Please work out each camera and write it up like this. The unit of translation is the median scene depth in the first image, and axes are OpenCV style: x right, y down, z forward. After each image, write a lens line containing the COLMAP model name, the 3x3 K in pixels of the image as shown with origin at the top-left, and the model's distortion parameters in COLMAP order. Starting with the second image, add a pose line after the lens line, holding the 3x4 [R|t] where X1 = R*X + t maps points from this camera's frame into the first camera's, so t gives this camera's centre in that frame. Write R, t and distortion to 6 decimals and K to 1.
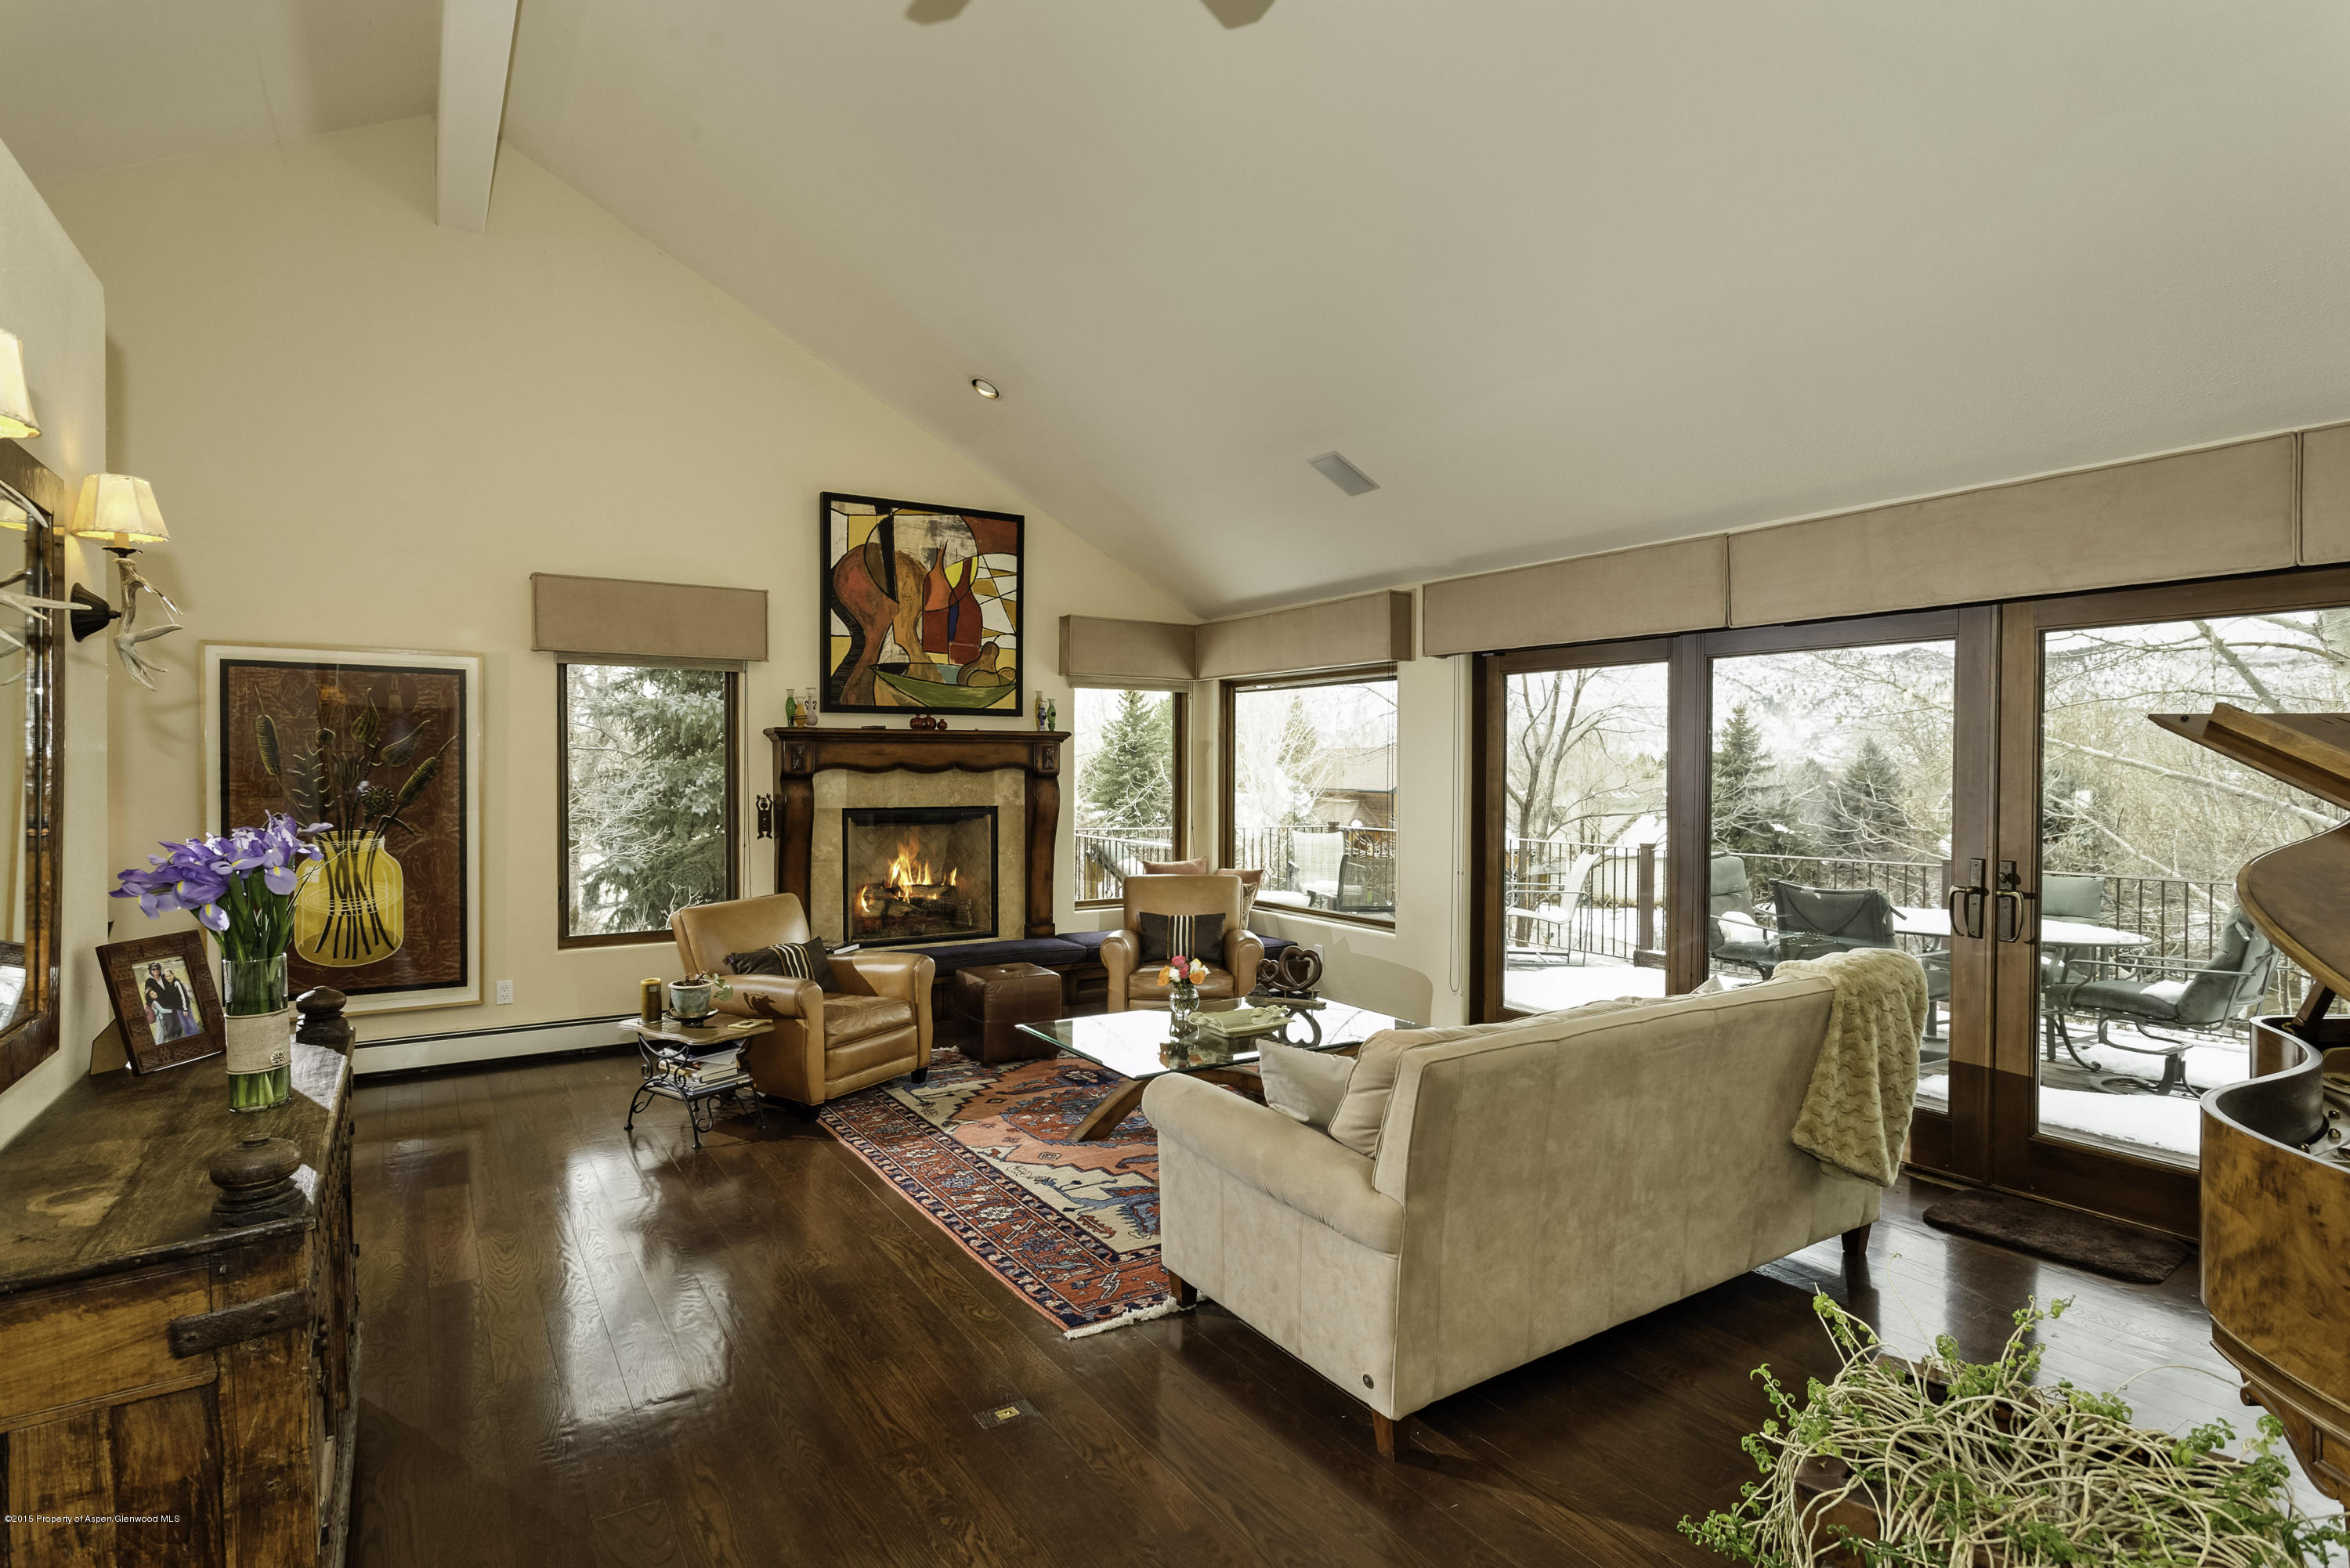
lens RADIAL K [[1175.5, 0, 1175.0], [0, 1175.5, 784.0], [0, 0, 1]] dist [-0.000805, -0.000030]
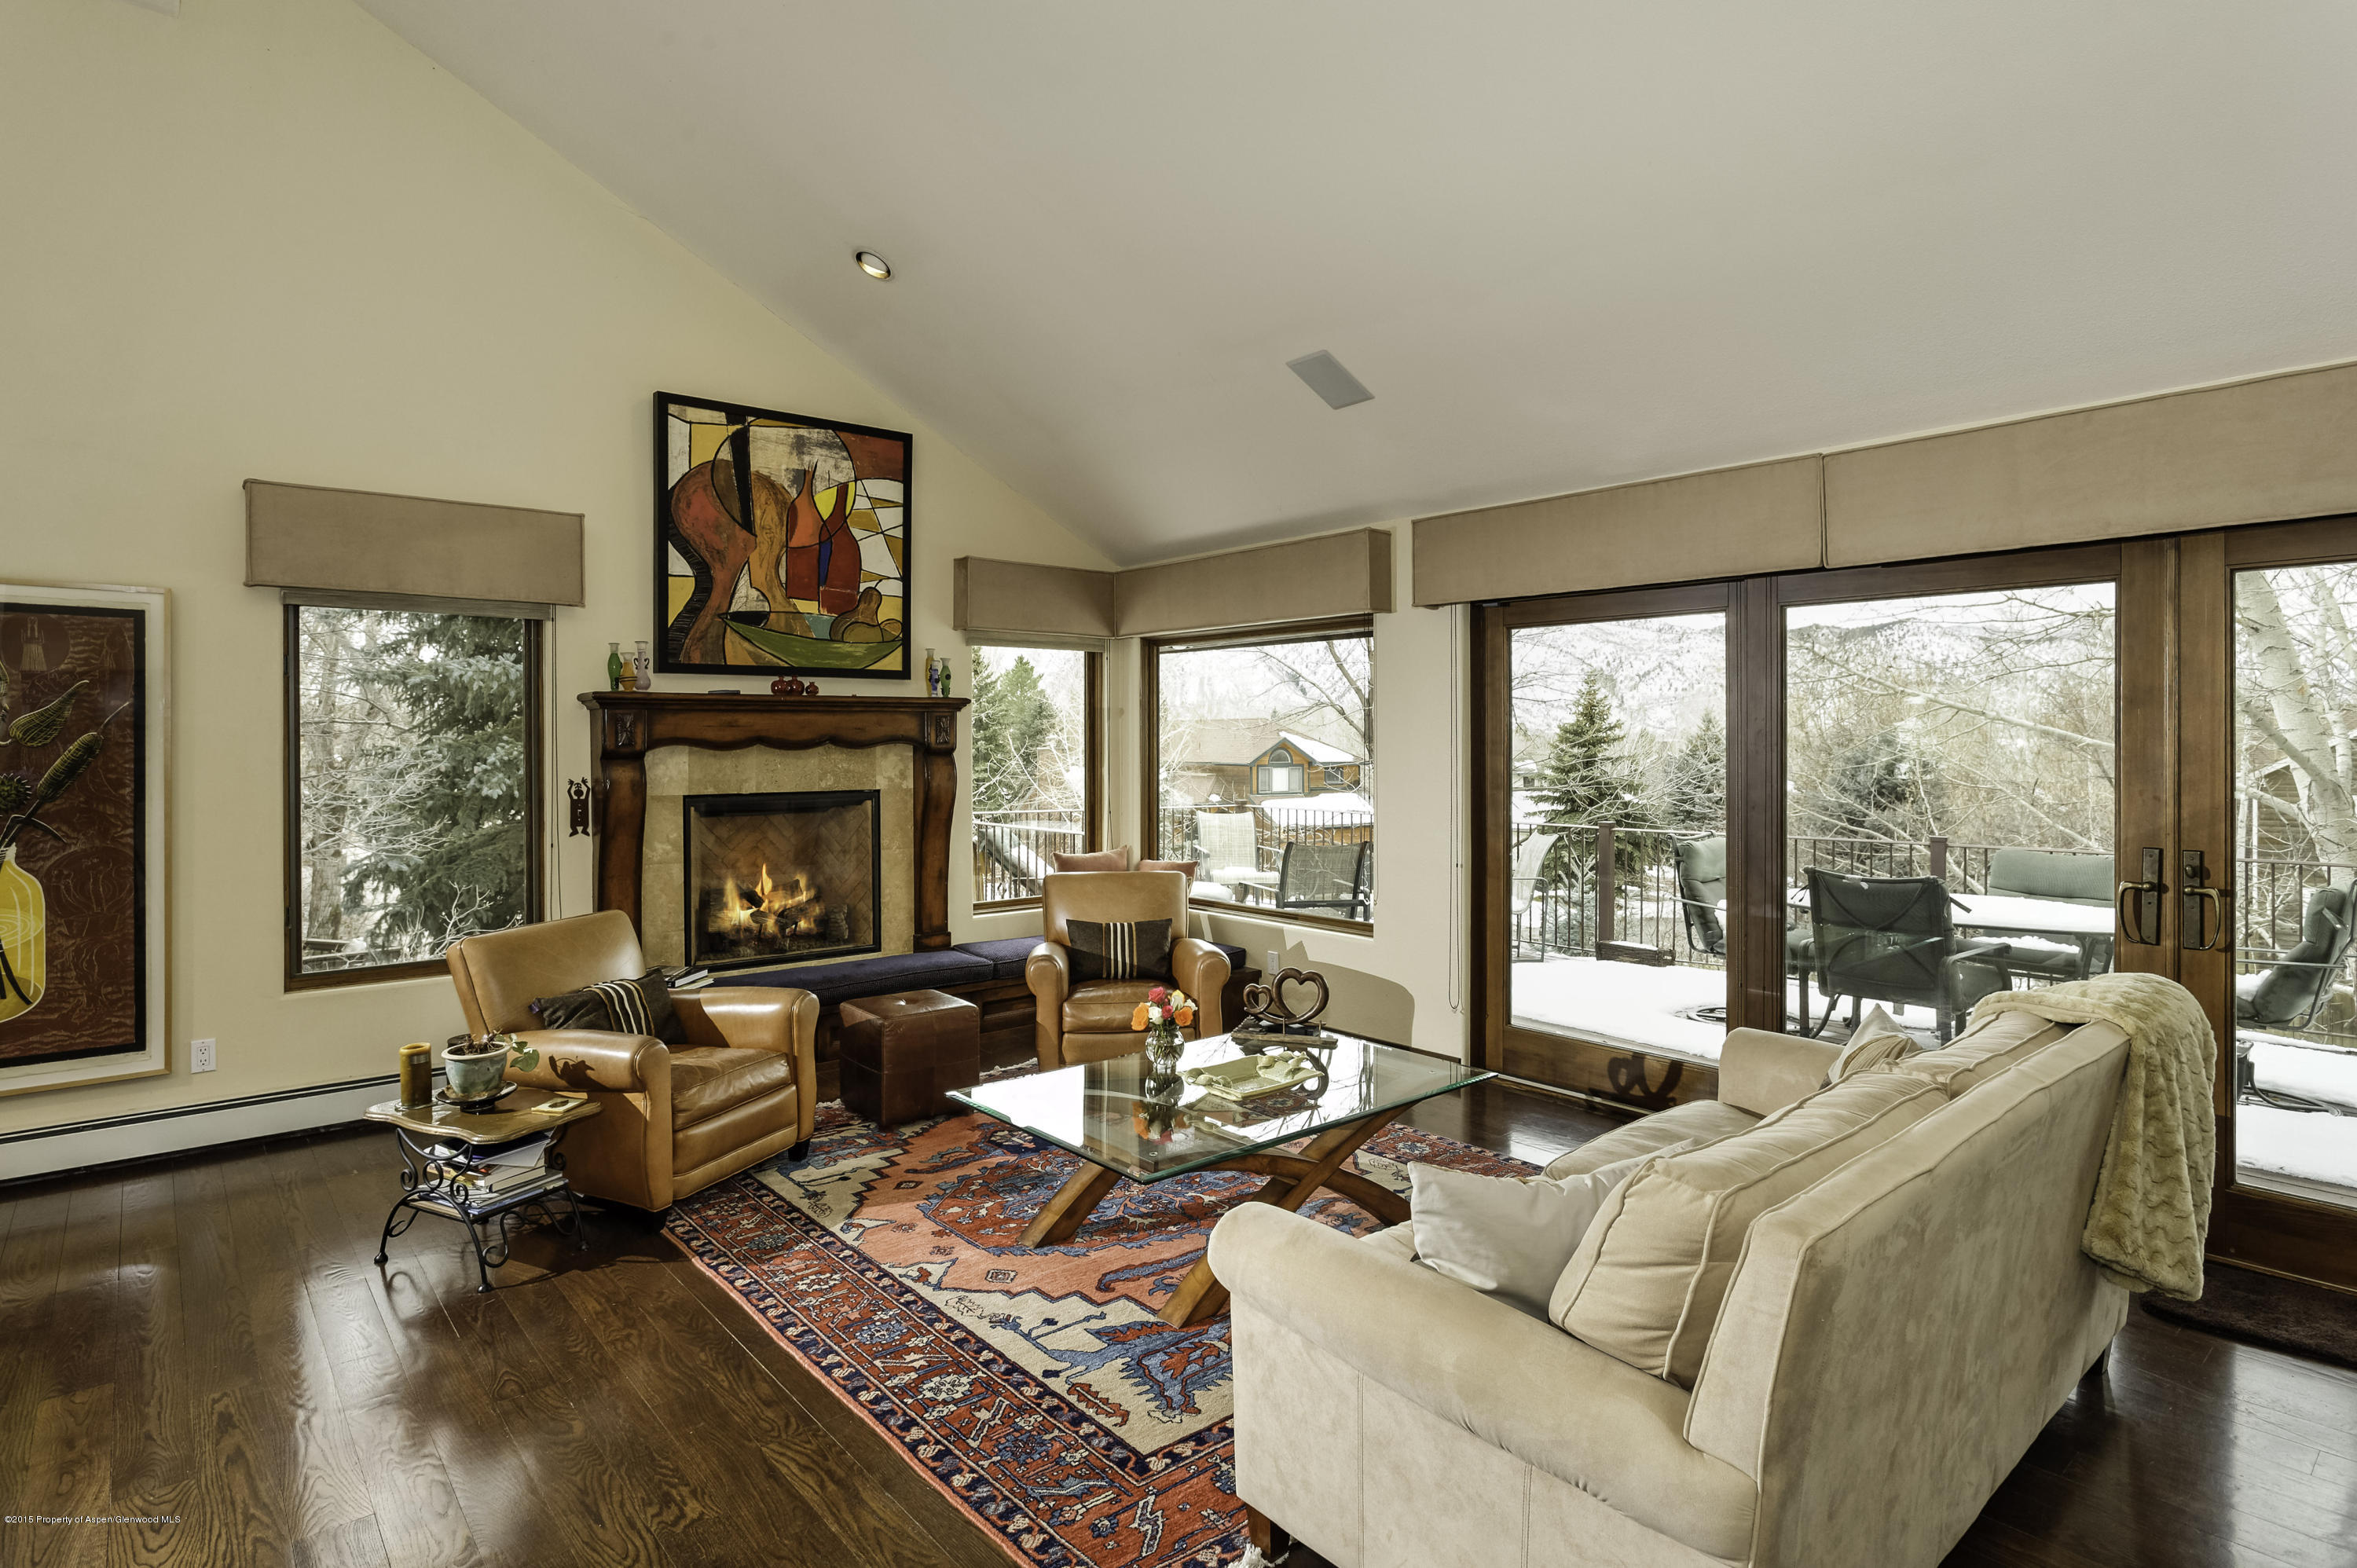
lens RADIAL K [[1210.0, 0, 1173.4], [0, 1210.0, 740.5], [0, 0, 1]] dist [-0.002761, 0.000356]
pose [[0.991516, -0.004943, 0.129888, -0.074212], [0.006772, 0.999884, -0.013646, -0.003074], [-0.129805, 0.014410, 0.991435, 0.183867]]
